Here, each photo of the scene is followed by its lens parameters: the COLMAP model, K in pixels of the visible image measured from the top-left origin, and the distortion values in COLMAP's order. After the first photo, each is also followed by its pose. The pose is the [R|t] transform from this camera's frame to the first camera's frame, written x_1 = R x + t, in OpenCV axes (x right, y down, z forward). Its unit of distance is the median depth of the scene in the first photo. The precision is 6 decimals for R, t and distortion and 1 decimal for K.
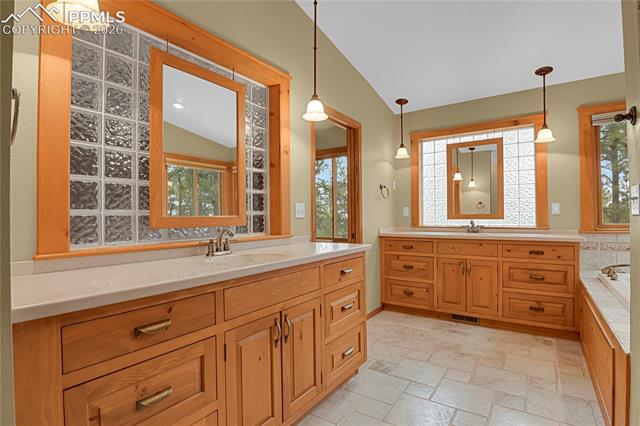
lens RADIAL K [[314.8, 0, 324.7], [0, 314.8, 214.5], [0, 0, 1]] dist [-0.023858, -0.007397]
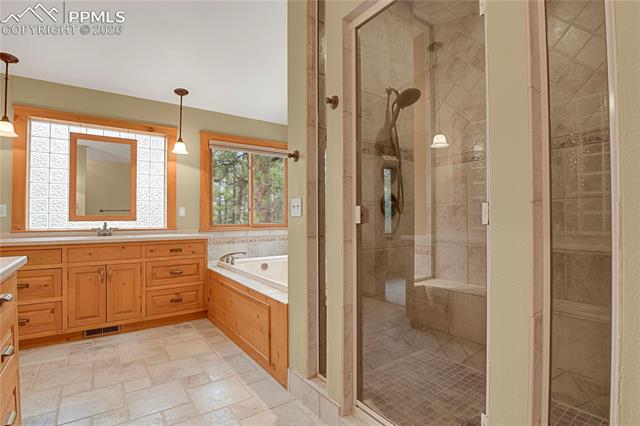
lens RADIAL K [[314.8, 0, 324.7], [0, 314.8, 214.5], [0, 0, 1]] dist [-0.023858, -0.007397]
pose [[0.334655, 0.016232, 0.942201, -0.195910], [-0.007672, 0.999865, -0.014500, 0.004608], [-0.942310, -0.002376, 0.334734, 0.102548]]
